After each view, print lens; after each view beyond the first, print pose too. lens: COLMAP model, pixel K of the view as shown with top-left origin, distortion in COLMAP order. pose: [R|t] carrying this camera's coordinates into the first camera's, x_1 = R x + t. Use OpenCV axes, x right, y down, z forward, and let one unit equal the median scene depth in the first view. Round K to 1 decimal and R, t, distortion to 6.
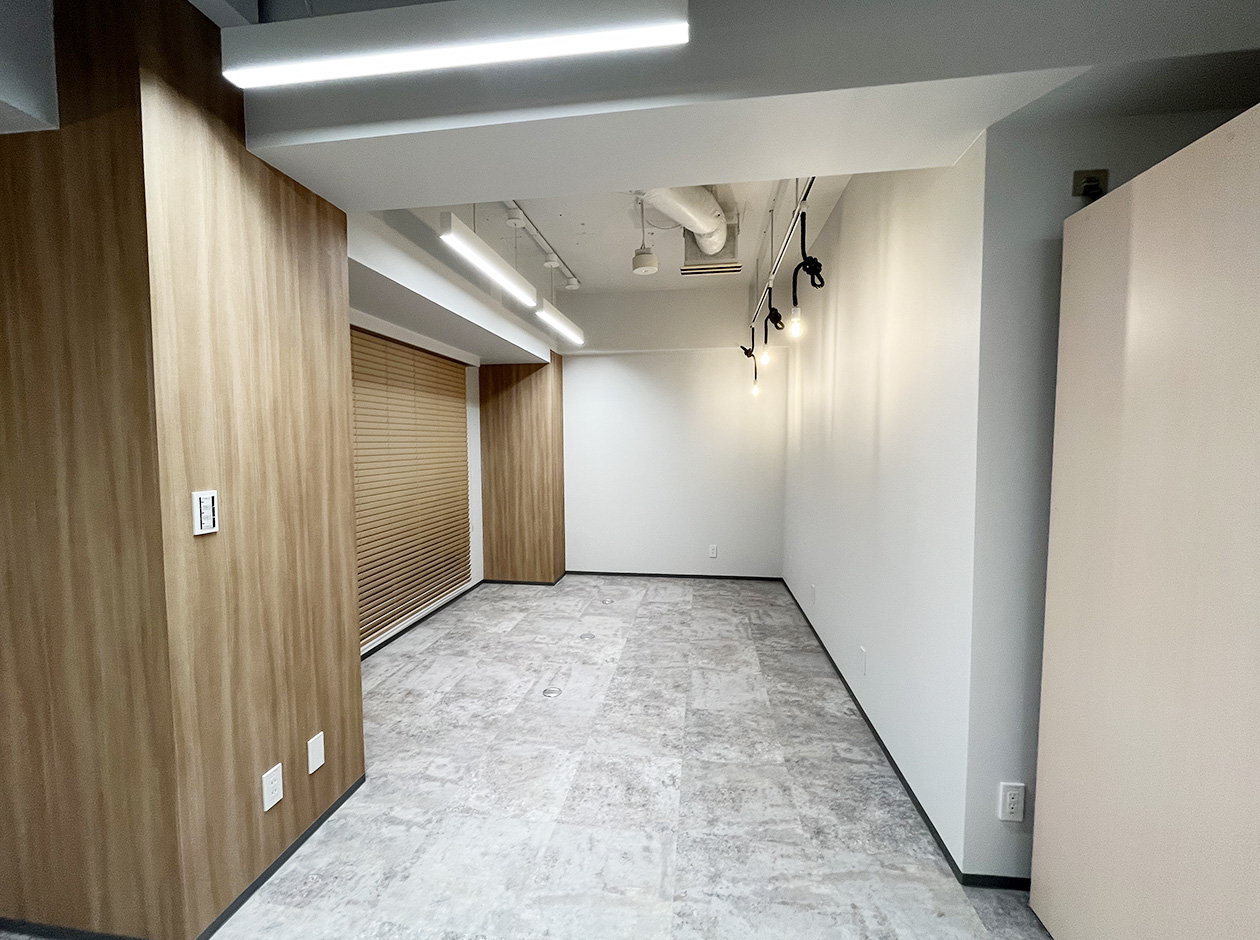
lens RADIAL K [[511.2, 0, 628.6], [0, 511.2, 471.4], [0, 0, 1]] dist [-0.002419, -0.000520]
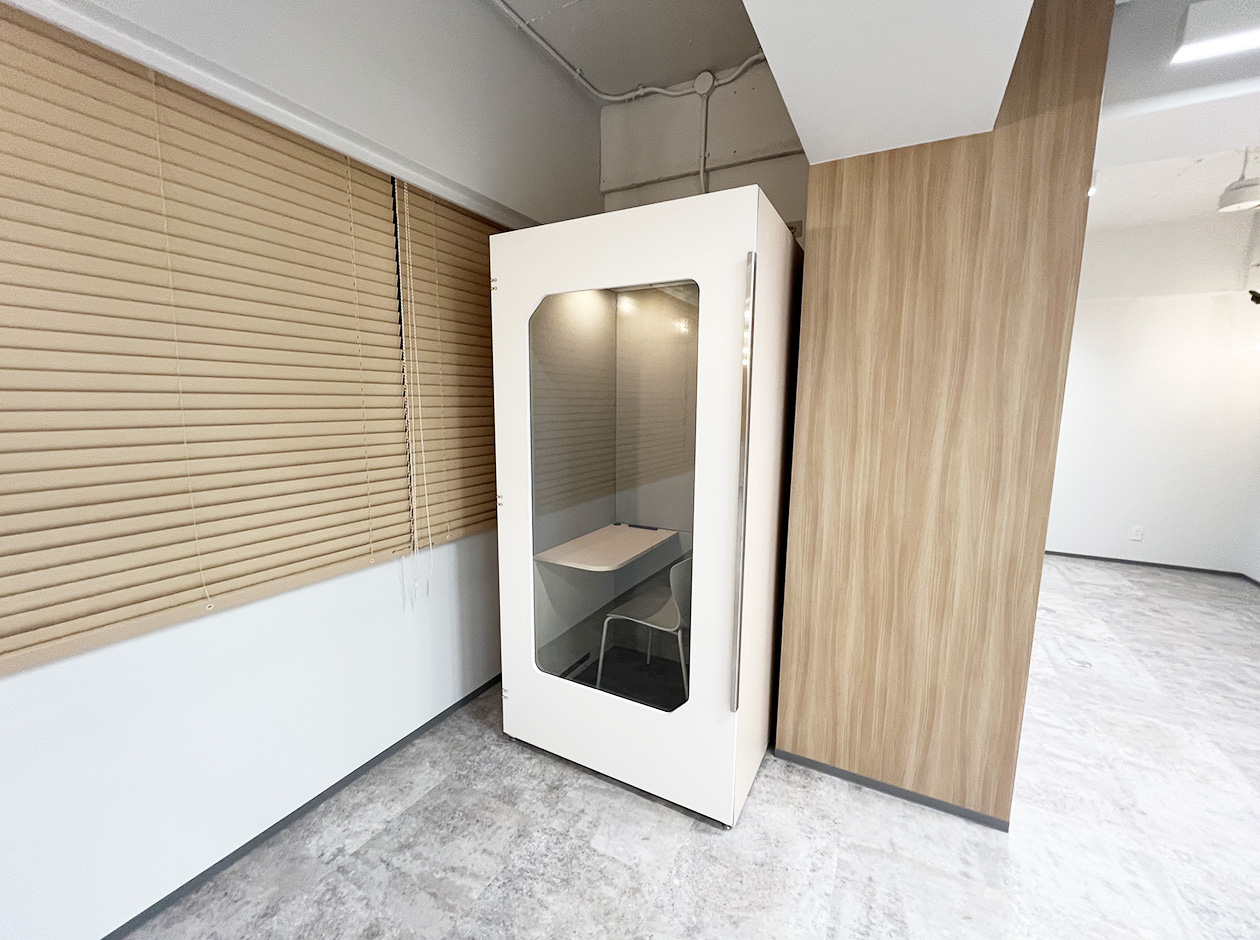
lens RADIAL K [[514.1, 0, 658.9], [0, 514.1, 470.9], [0, 0, 1]] dist [-0.000609, -0.000206]
pose [[0.942207, 0.063317, -0.328993, -0.479897], [-0.037772, 0.995794, 0.083470, 0.009992], [0.332895, -0.066219, 0.940636, -0.138069]]
